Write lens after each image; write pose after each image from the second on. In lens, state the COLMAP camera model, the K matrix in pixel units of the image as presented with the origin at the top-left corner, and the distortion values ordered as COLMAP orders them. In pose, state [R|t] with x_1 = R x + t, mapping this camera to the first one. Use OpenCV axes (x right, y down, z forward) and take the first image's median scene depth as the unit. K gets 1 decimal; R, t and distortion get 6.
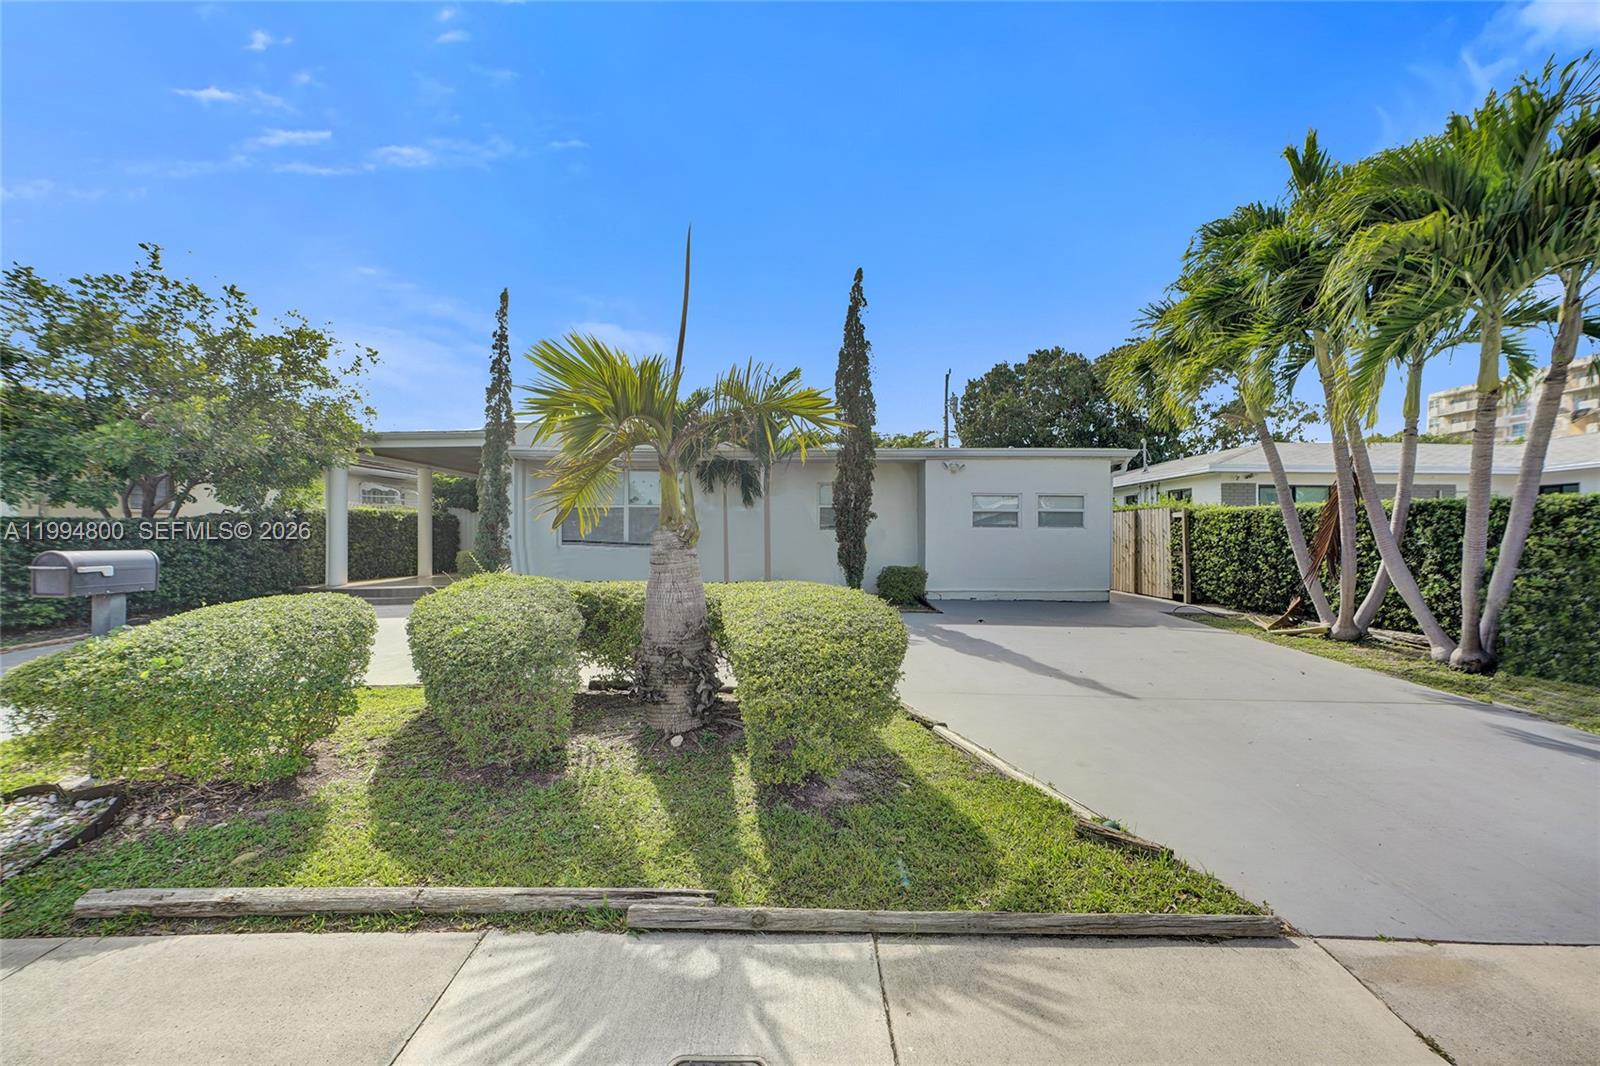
lens RADIAL K [[706.0, 0, 802.1], [0, 706.0, 540.5], [0, 0, 1]] dist [0.006893, 0.004279]
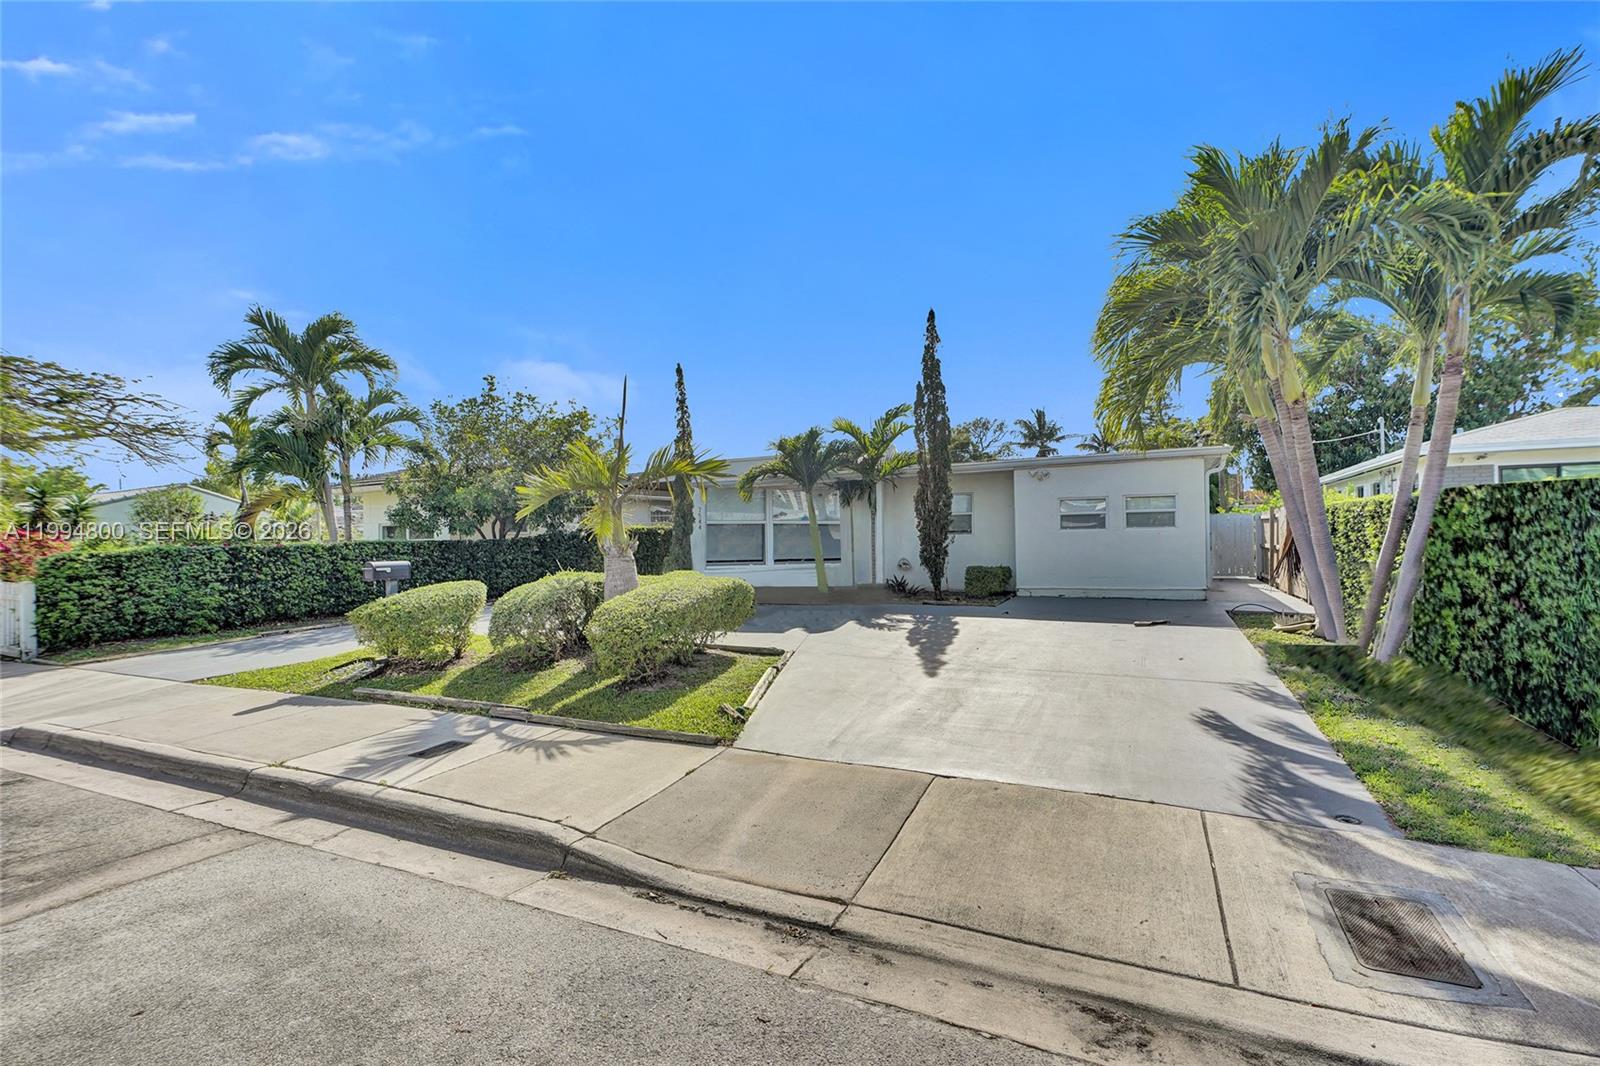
lens RADIAL K [[709.1, 0, 804.5], [0, 709.1, 537.6], [0, 0, 1]] dist [0.012343, 0.001021]
pose [[0.902059, -0.022031, -0.431050, 0.392856], [0.019855, 0.999757, -0.009549, -0.004492], [0.431156, 0.000055, 0.902277, -0.163201]]
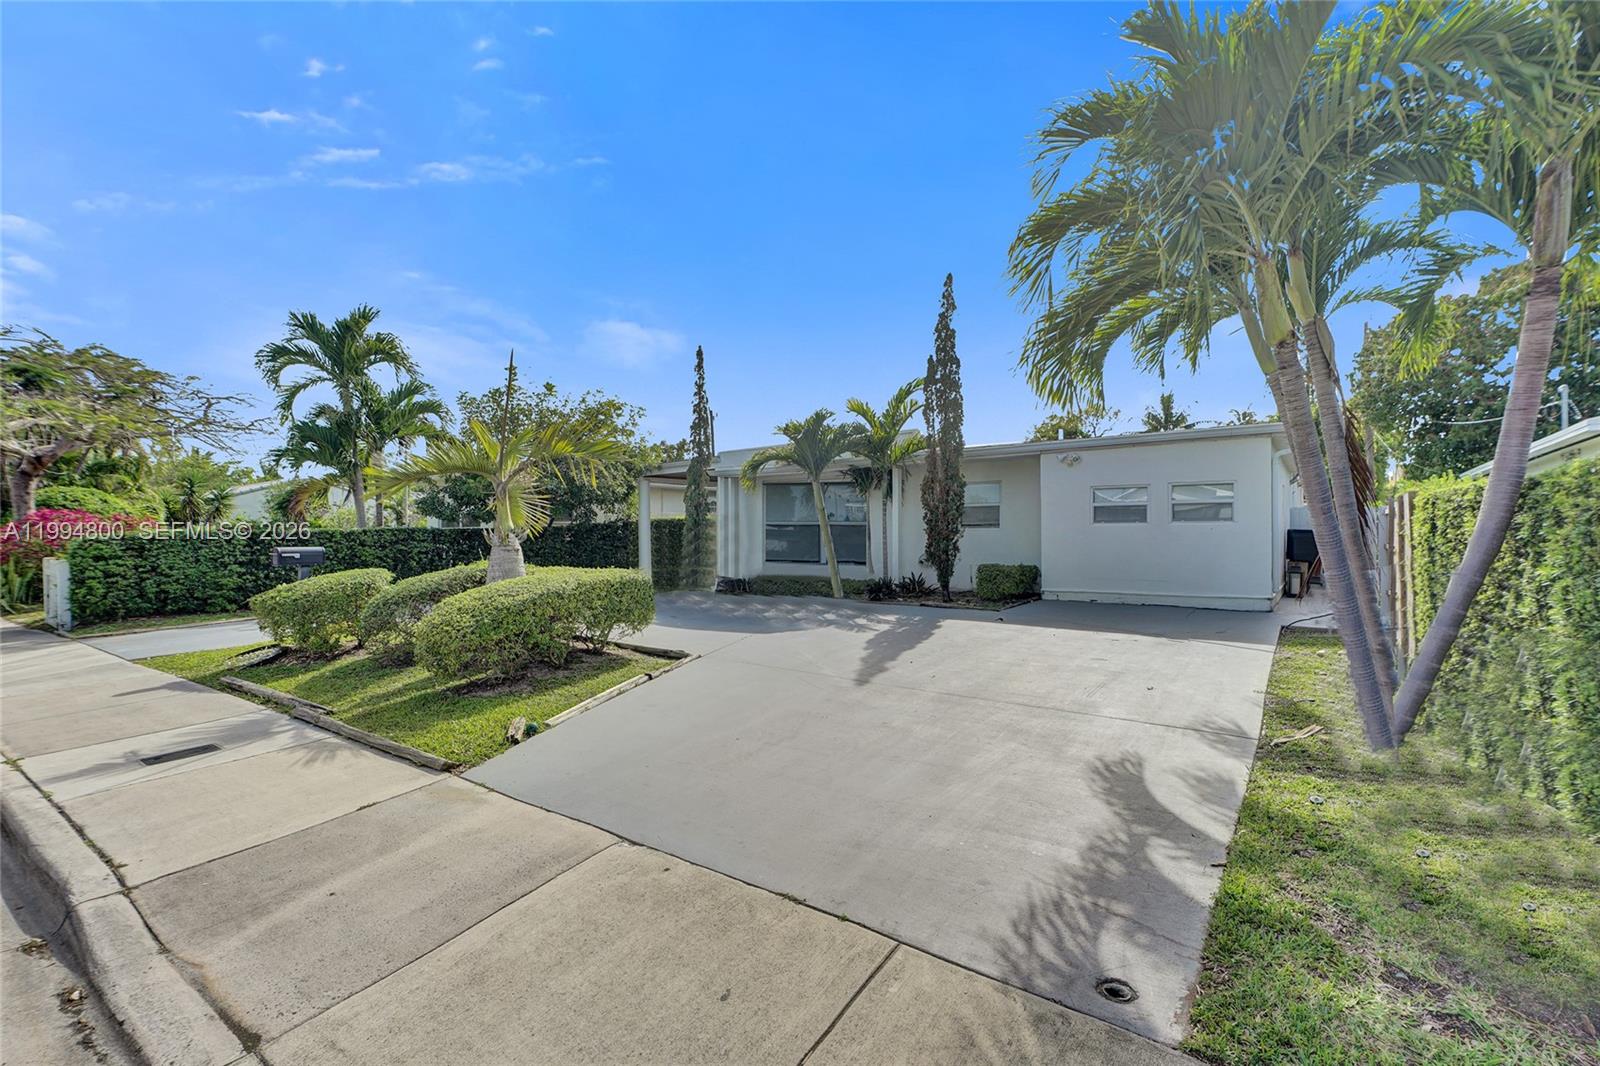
lens RADIAL K [[708.3, 0, 794.6], [0, 708.3, 537.4], [0, 0, 1]] dist [0.009896, 0.004072]
pose [[0.808732, -0.006422, -0.588142, 0.516918], [0.005862, 0.999979, -0.002858, -0.000177], [0.588148, -0.001136, 0.808752, 0.023181]]
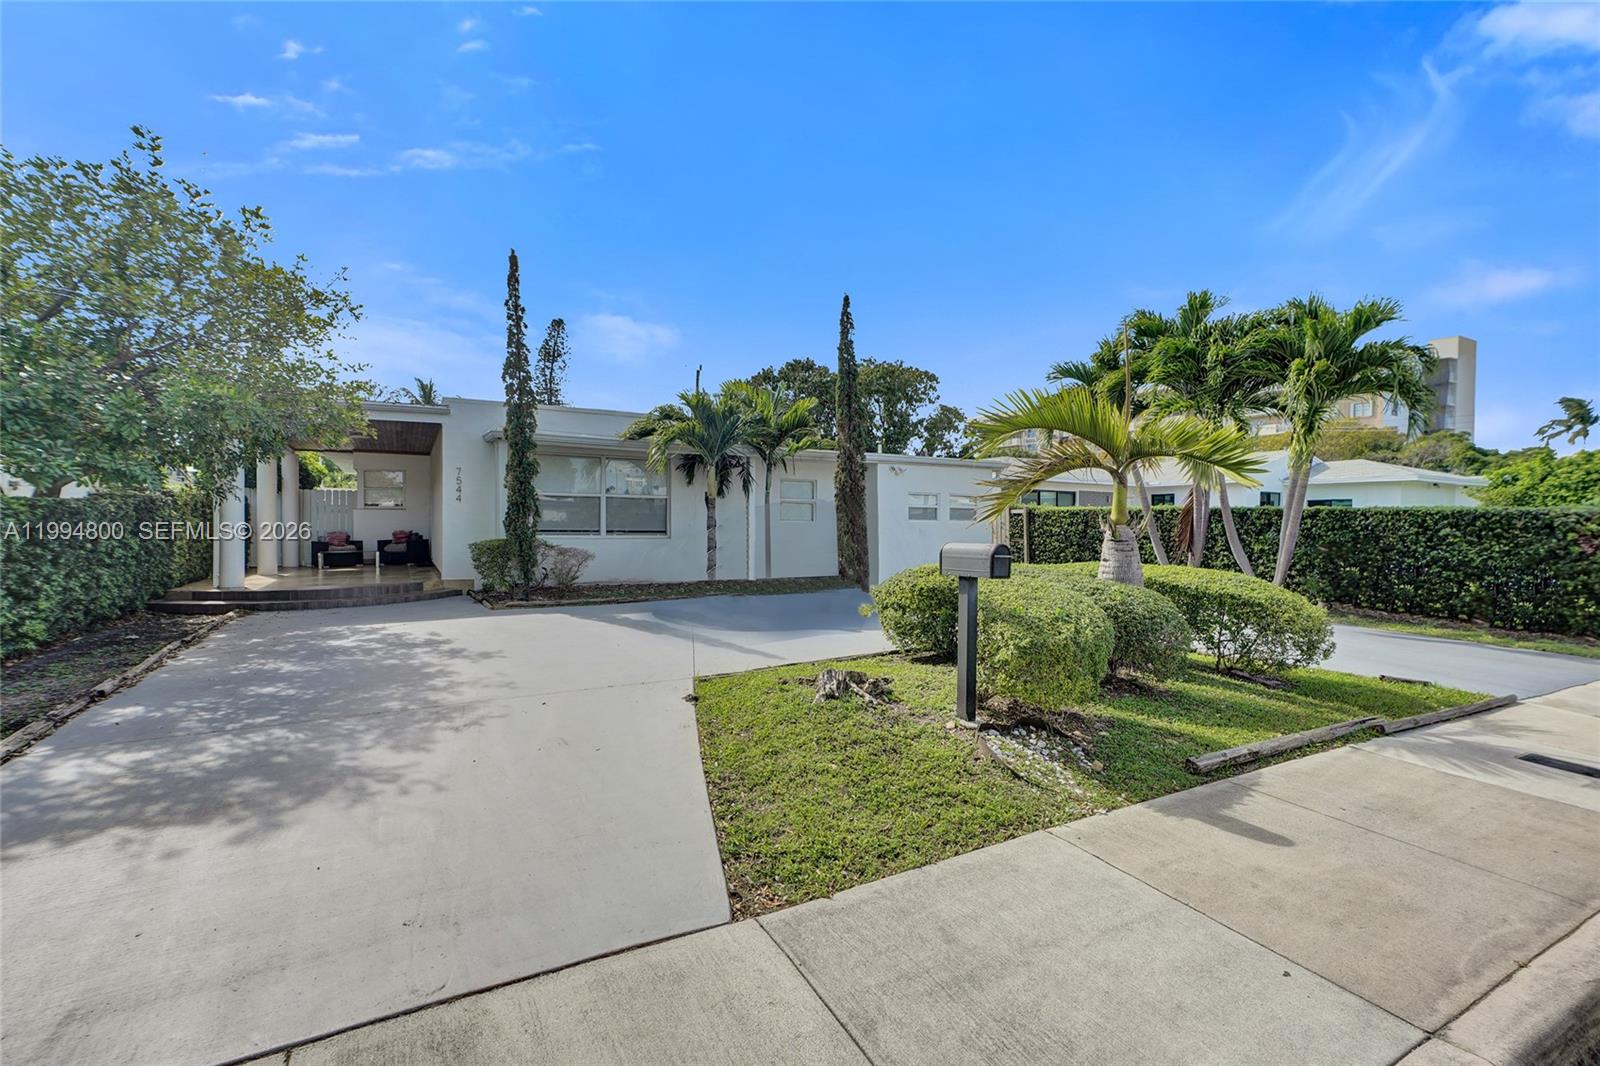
lens RADIAL K [[708.3, 0, 794.6], [0, 708.3, 537.4], [0, 0, 1]] dist [0.009896, 0.004072]
pose [[0.878455, -0.005626, 0.477793, -0.578918], [-0.001928, 0.999881, 0.015319, -0.007213], [-0.477822, -0.014378, 0.878339, 0.006564]]
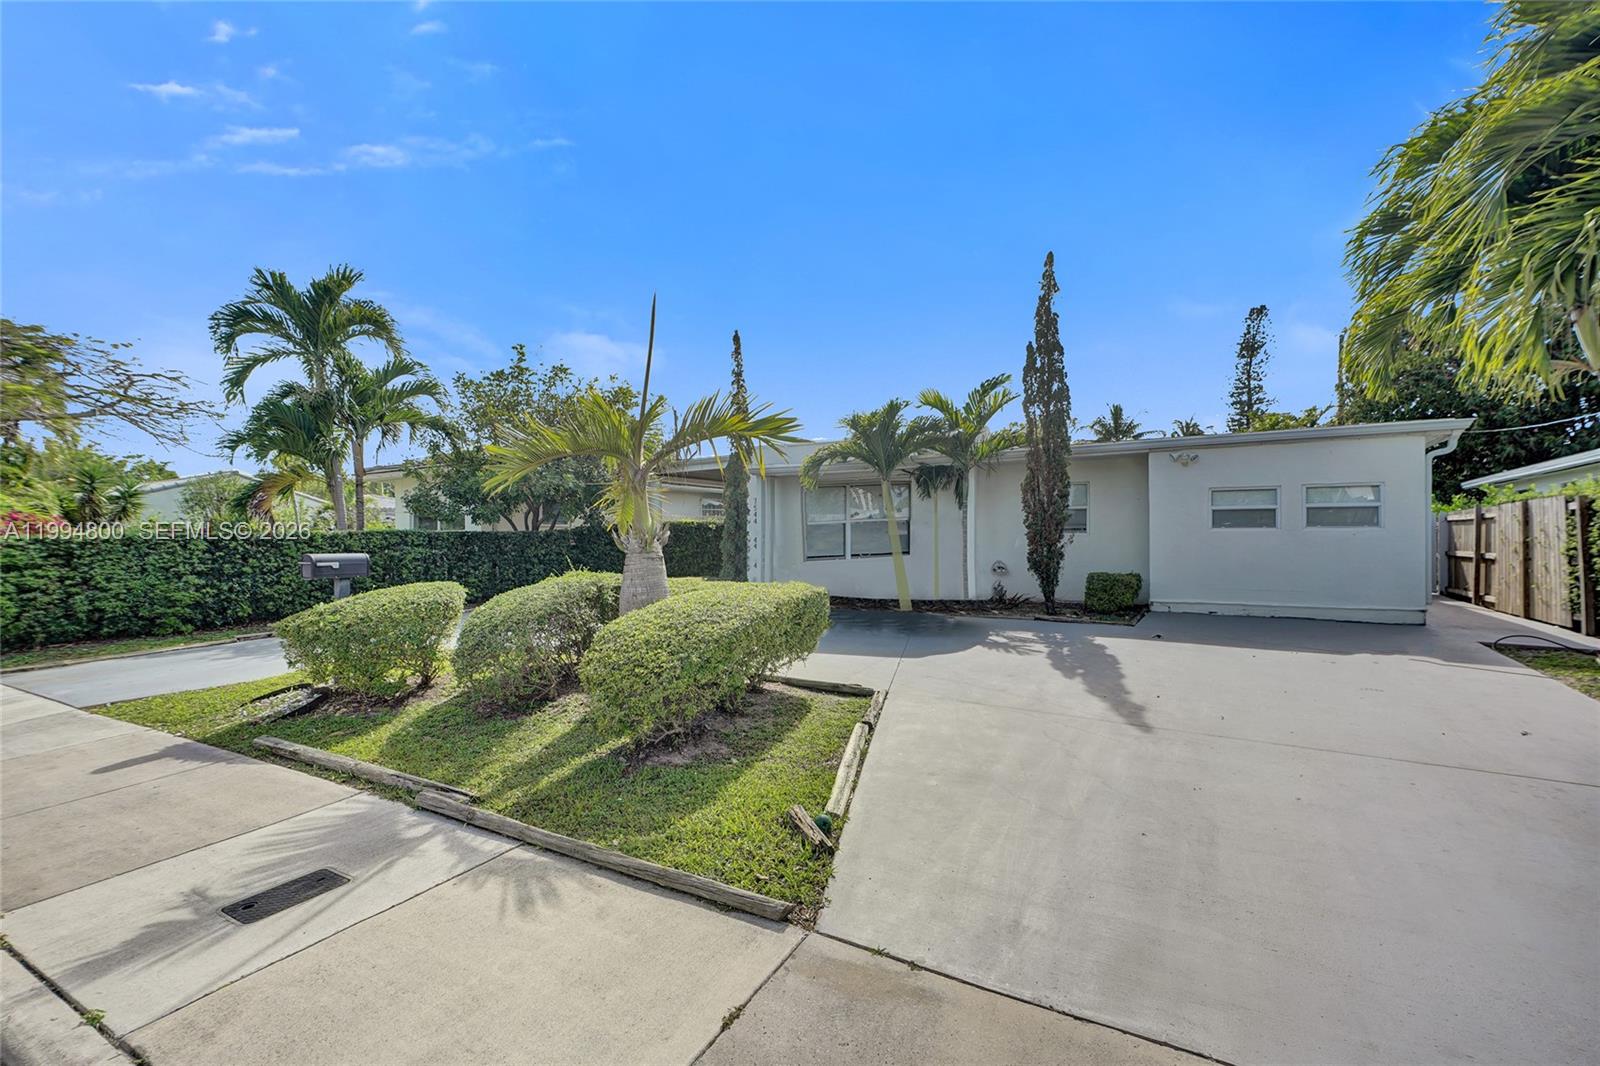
lens RADIAL K [[706.0, 0, 802.1], [0, 706.0, 540.5], [0, 0, 1]] dist [0.006893, 0.004279]
pose [[0.865520, -0.006538, -0.500832, 0.266267], [0.003821, 0.999972, -0.006450, -0.000654], [0.500860, 0.003669, 0.865520, 0.022457]]
